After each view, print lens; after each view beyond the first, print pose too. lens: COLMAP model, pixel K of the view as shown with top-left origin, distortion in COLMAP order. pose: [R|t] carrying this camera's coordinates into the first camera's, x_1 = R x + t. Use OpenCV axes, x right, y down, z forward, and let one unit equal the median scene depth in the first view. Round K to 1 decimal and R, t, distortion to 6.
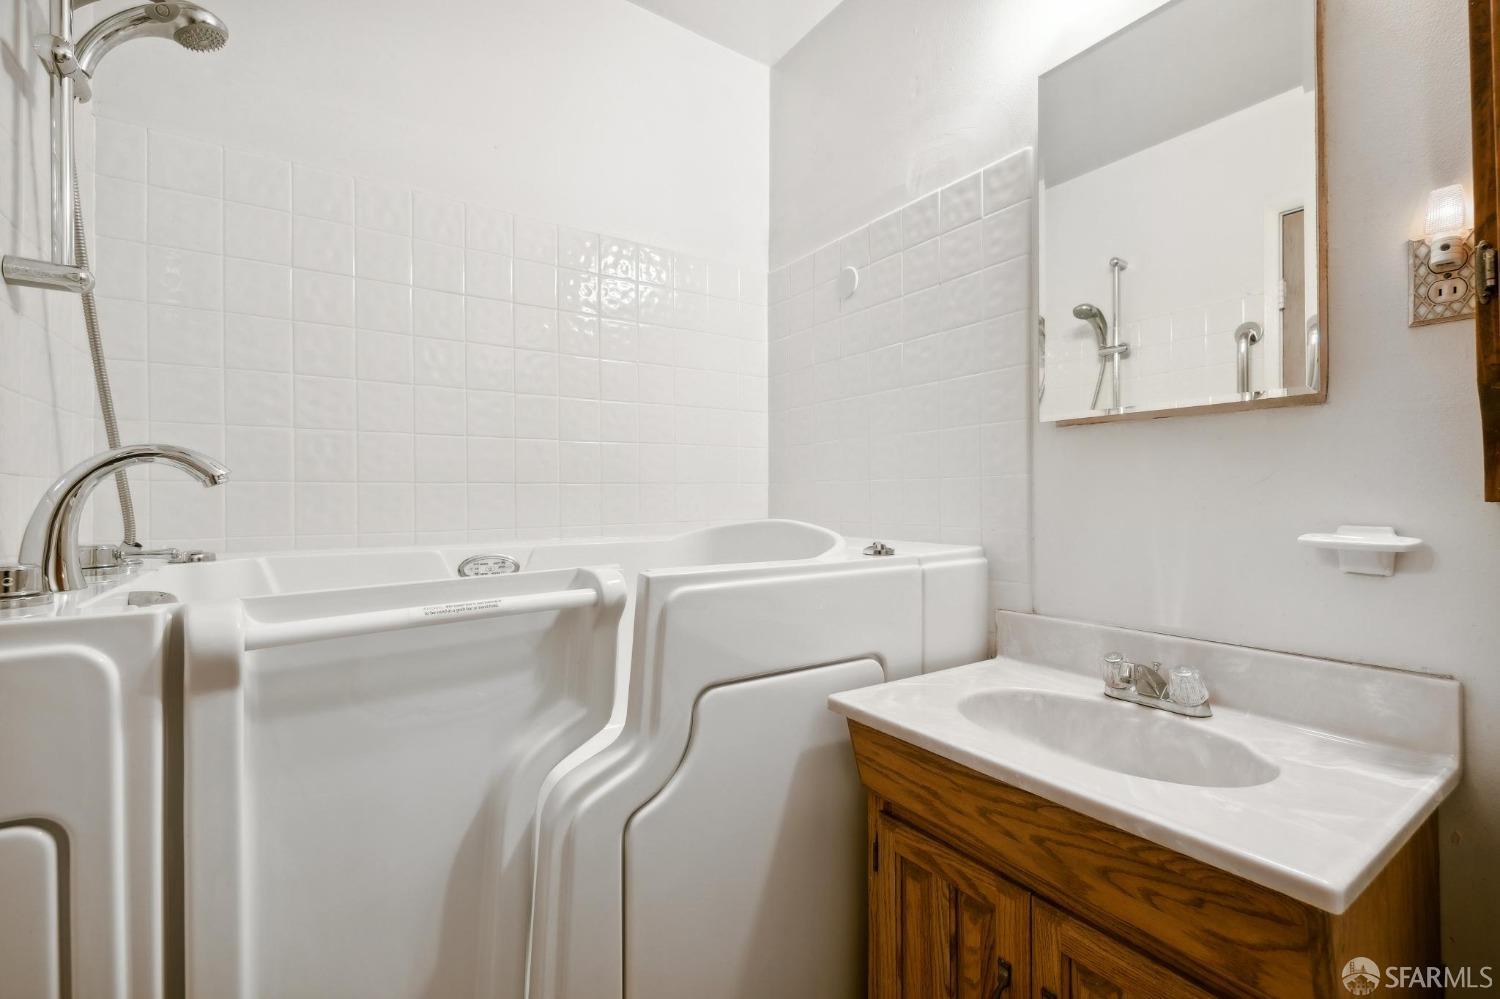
lens RADIAL K [[649.4, 0, 738.8], [0, 649.4, 493.1], [0, 0, 1]] dist [0.000392, -0.000441]
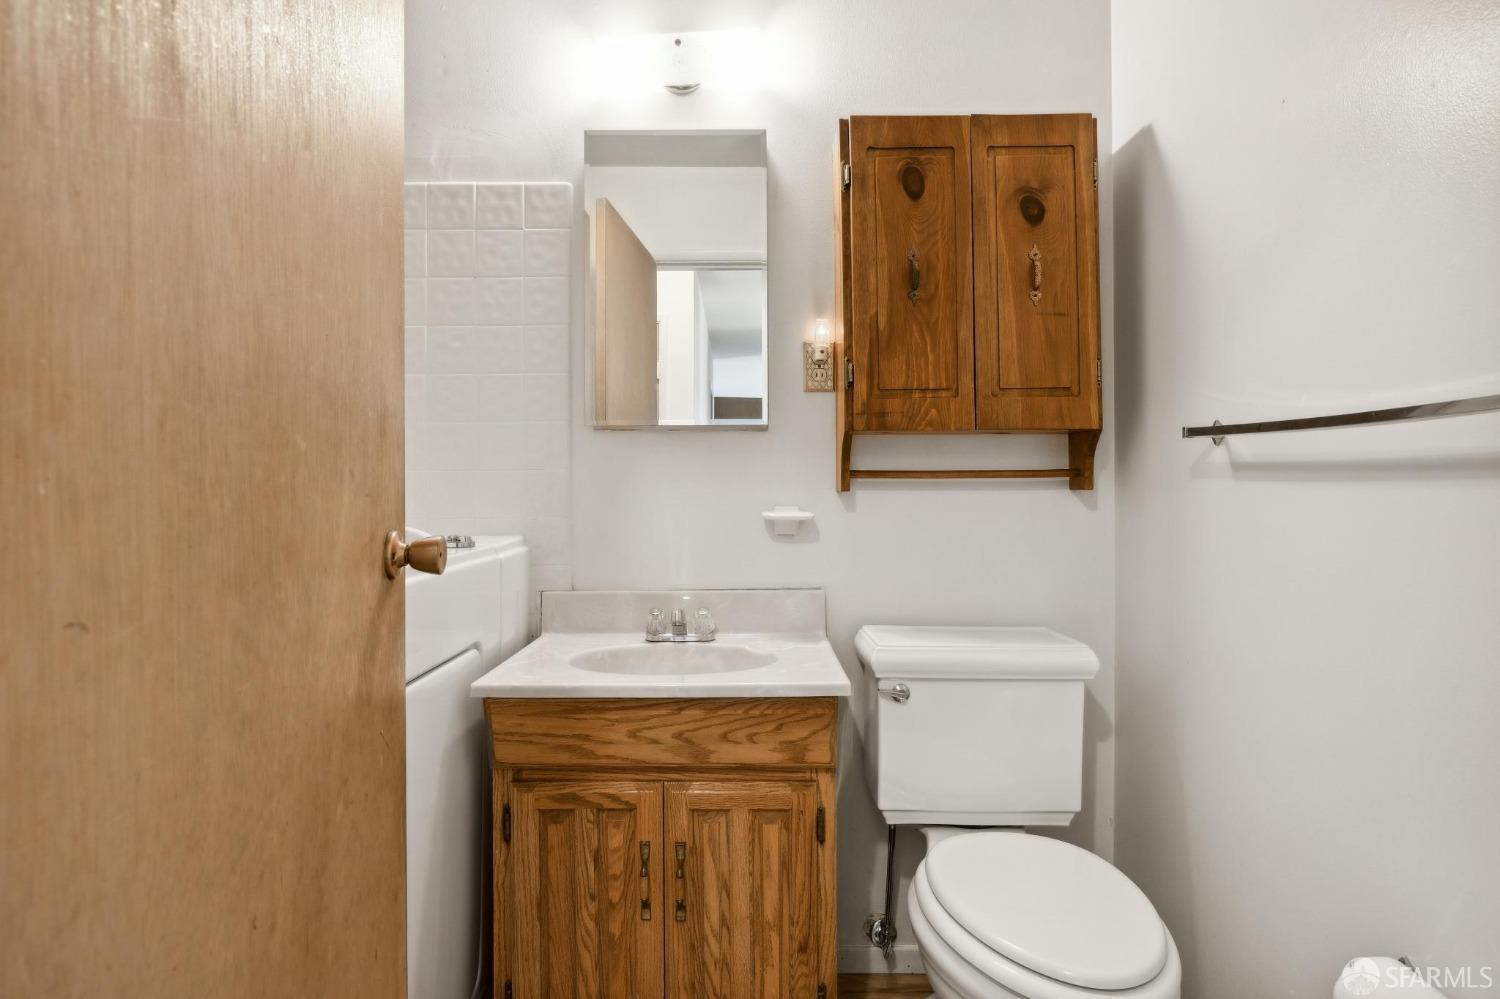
lens RADIAL K [[746.7, 0, 779.4], [0, 746.7, 493.6], [0, 0, 1]] dist [-0.000767, -0.000026]
pose [[0.556204, -0.006632, 0.831019, -0.635202], [-0.002239, 0.999953, 0.009479, -0.000192], [-0.831043, -0.007133, 0.556163, -0.059051]]
